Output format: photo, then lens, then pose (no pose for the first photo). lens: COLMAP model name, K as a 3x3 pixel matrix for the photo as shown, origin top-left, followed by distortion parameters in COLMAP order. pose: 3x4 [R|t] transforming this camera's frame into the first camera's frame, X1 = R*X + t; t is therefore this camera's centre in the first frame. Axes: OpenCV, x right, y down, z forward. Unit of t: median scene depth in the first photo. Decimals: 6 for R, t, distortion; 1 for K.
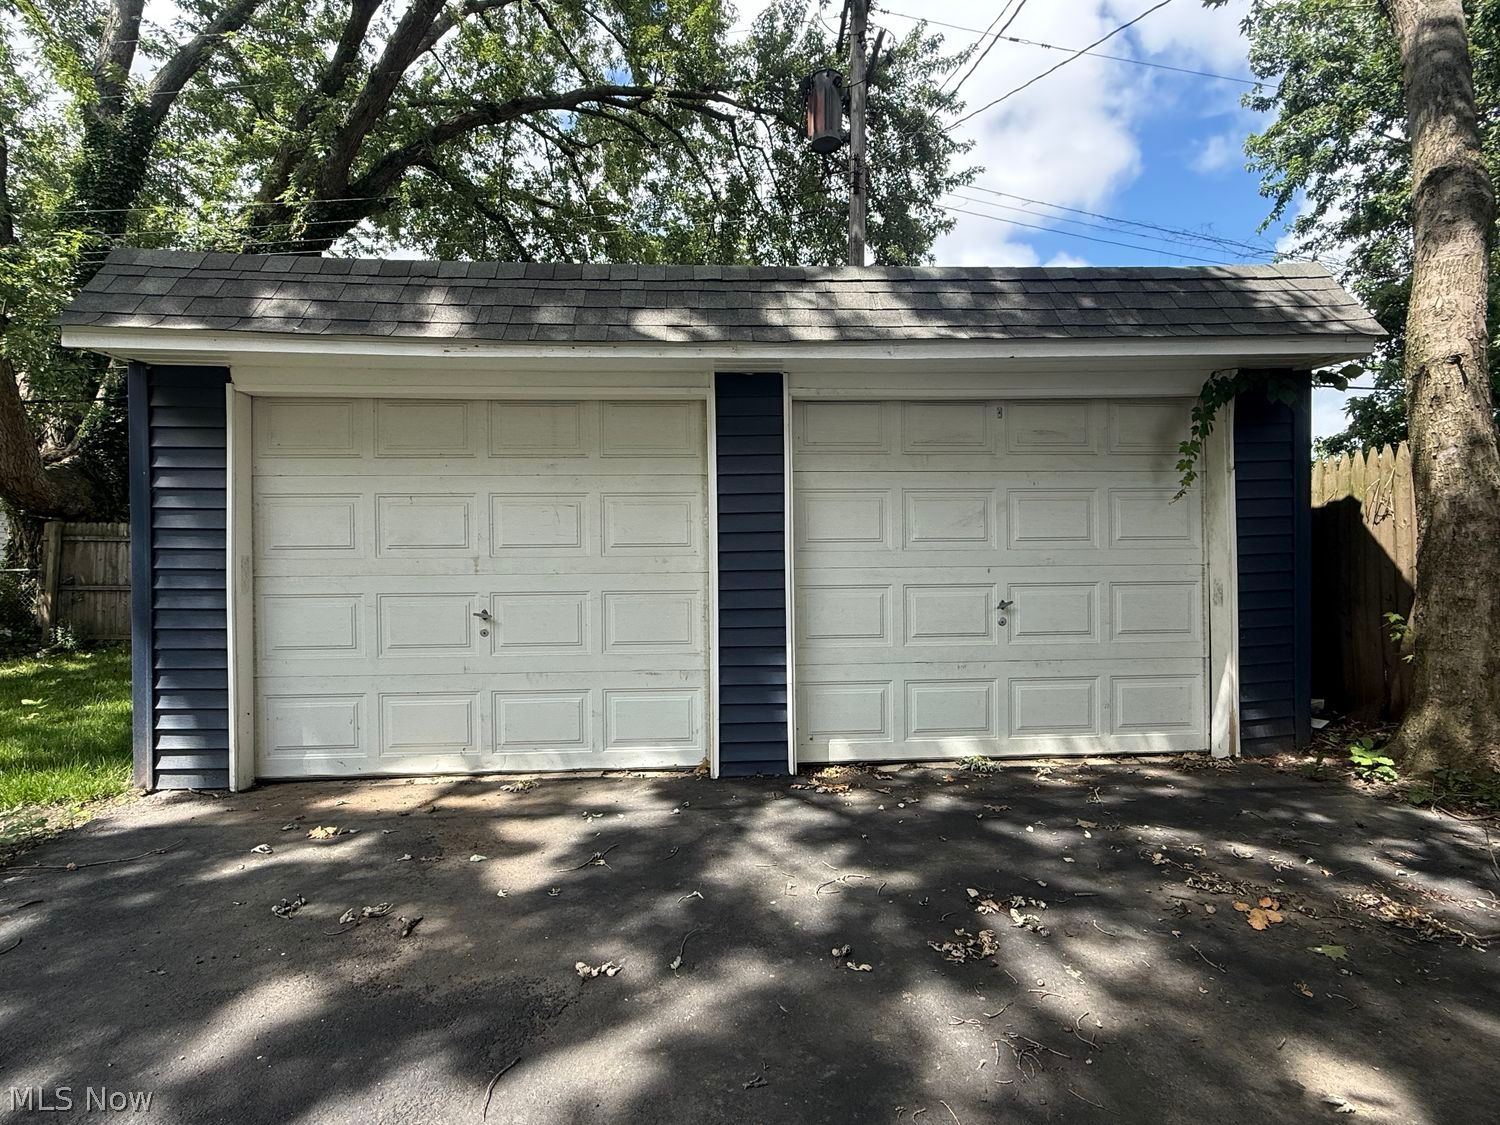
lens RADIAL K [[752.3, 0, 750.0], [0, 752.3, 562.5], [0, 0, 1]] dist [0.005473, -0.001289]
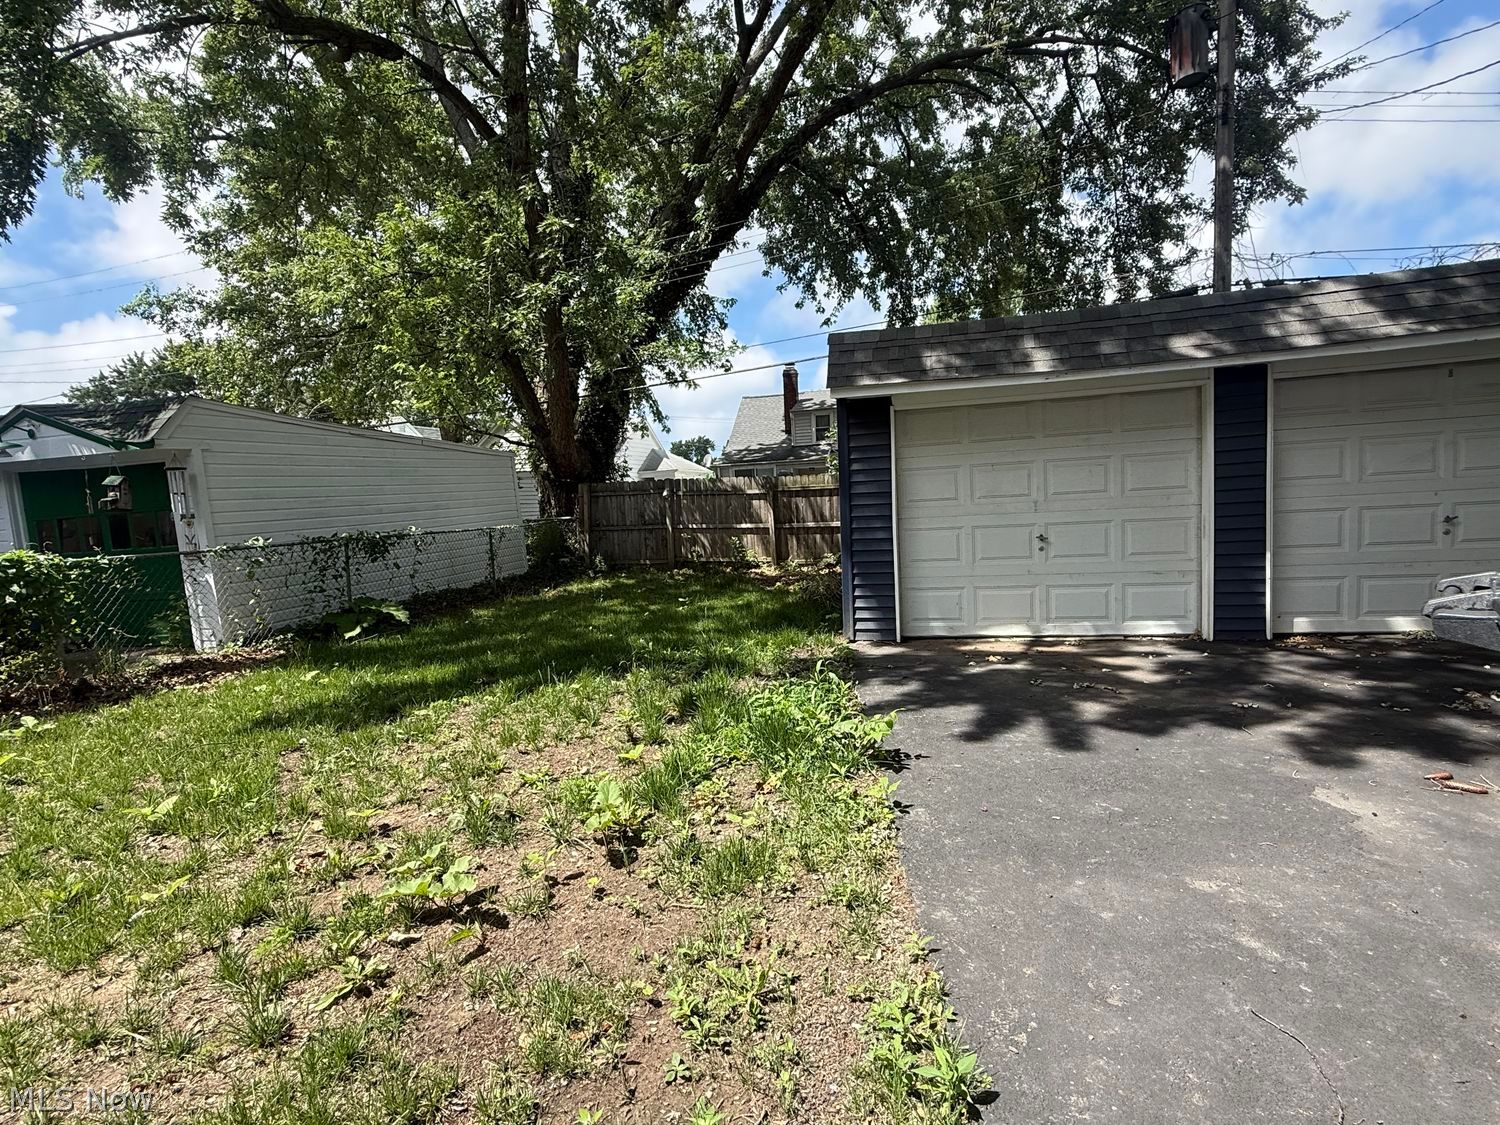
lens RADIAL K [[752.3, 0, 750.0], [0, 752.3, 562.5], [0, 0, 1]] dist [0.005473, -0.001289]
pose [[0.946694, -0.017385, -0.321664, -0.427707], [0.049781, 0.994443, 0.092765, -0.056151], [0.318264, -0.103833, 0.942299, -0.699193]]
